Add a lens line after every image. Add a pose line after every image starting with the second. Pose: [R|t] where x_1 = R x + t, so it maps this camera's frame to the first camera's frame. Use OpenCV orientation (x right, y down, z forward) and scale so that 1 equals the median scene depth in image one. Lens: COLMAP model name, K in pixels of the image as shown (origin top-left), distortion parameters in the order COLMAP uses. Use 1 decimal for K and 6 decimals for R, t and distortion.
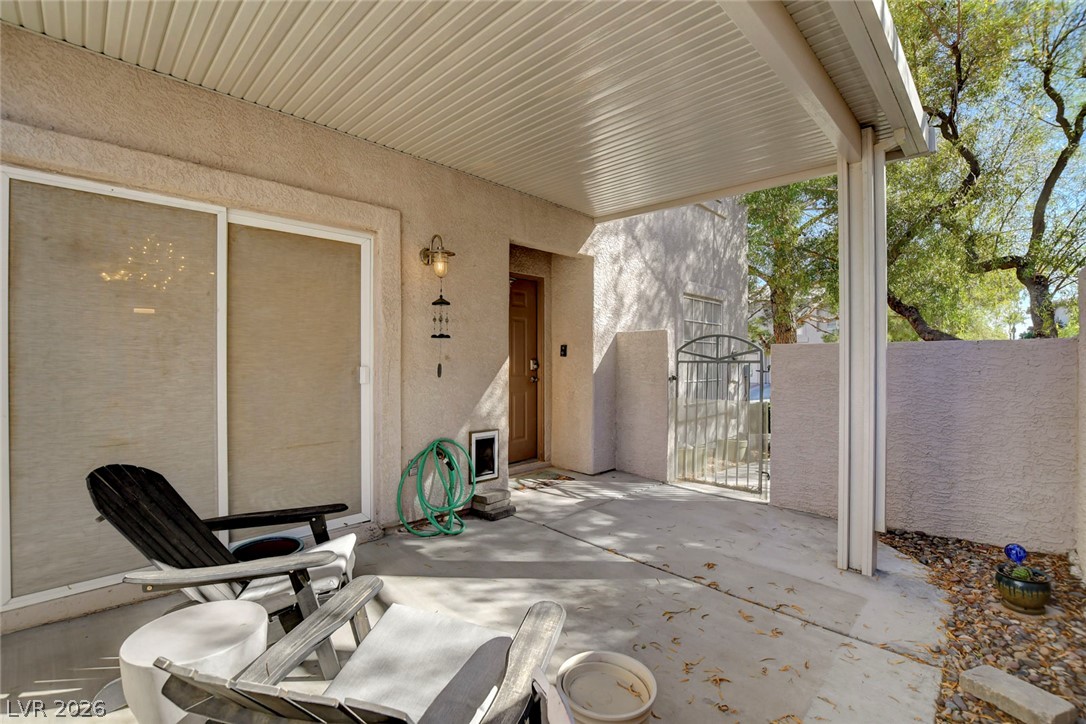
lens RADIAL K [[486.5, 0, 549.2], [0, 486.5, 363.9], [0, 0, 1]] dist [-0.028407, 0.000975]
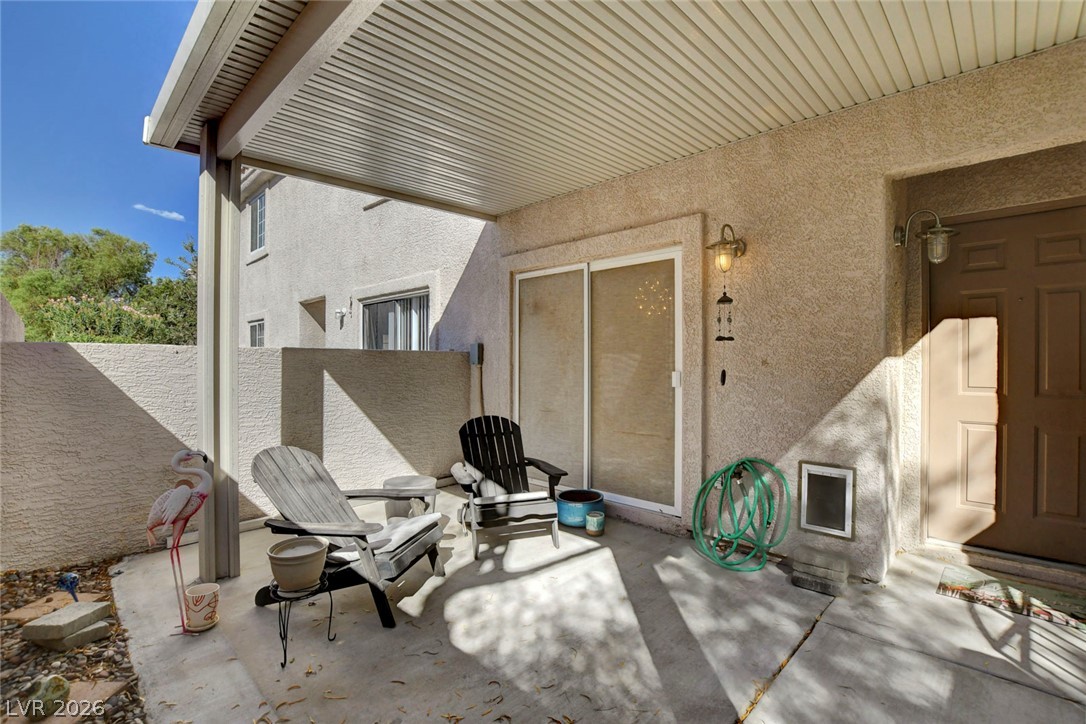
lens RADIAL K [[486.5, 0, 549.2], [0, 486.5, 363.9], [0, 0, 1]] dist [-0.028407, 0.000975]
pose [[0.012661, 0.002327, -0.999917, 0.643514], [-0.008605, 0.999961, 0.002218, -0.009732], [0.999883, 0.008576, 0.012681, 0.660844]]
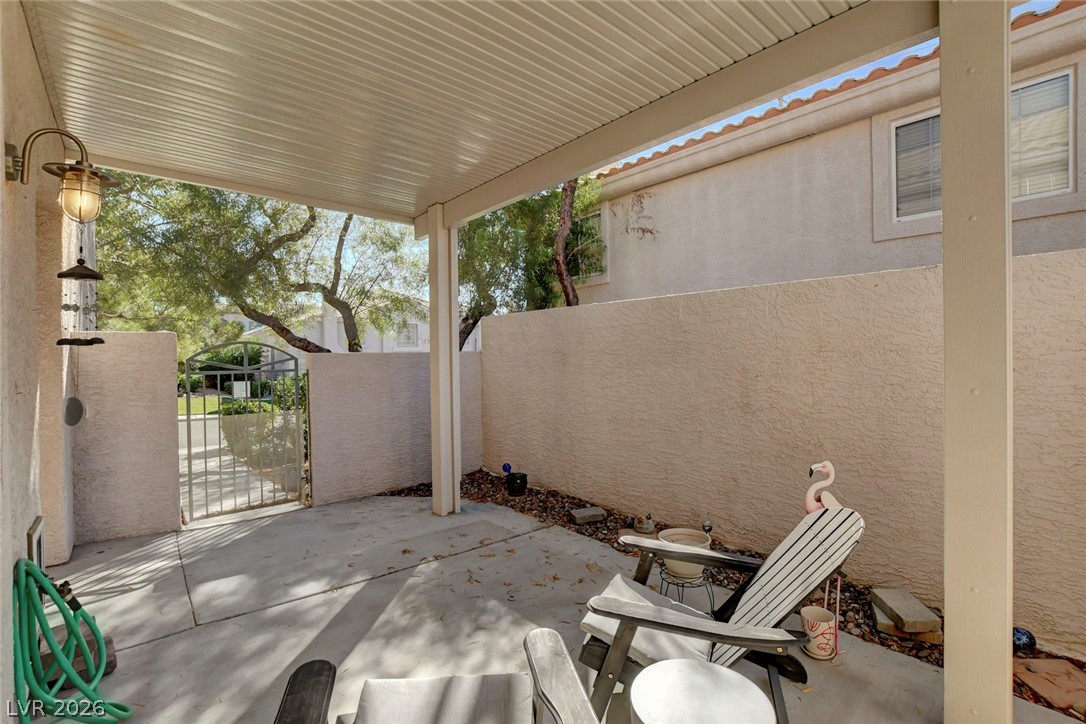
lens RADIAL K [[494.3, 0, 543.0], [0, 494.3, 362.0], [0, 0, 1]] dist [-0.023490, -0.000136]
pose [[0.083437, -0.019170, 0.996329, -0.664259], [0.020193, 0.999642, 0.017543, -0.035427], [-0.996308, 0.018655, 0.083794, 0.485418]]
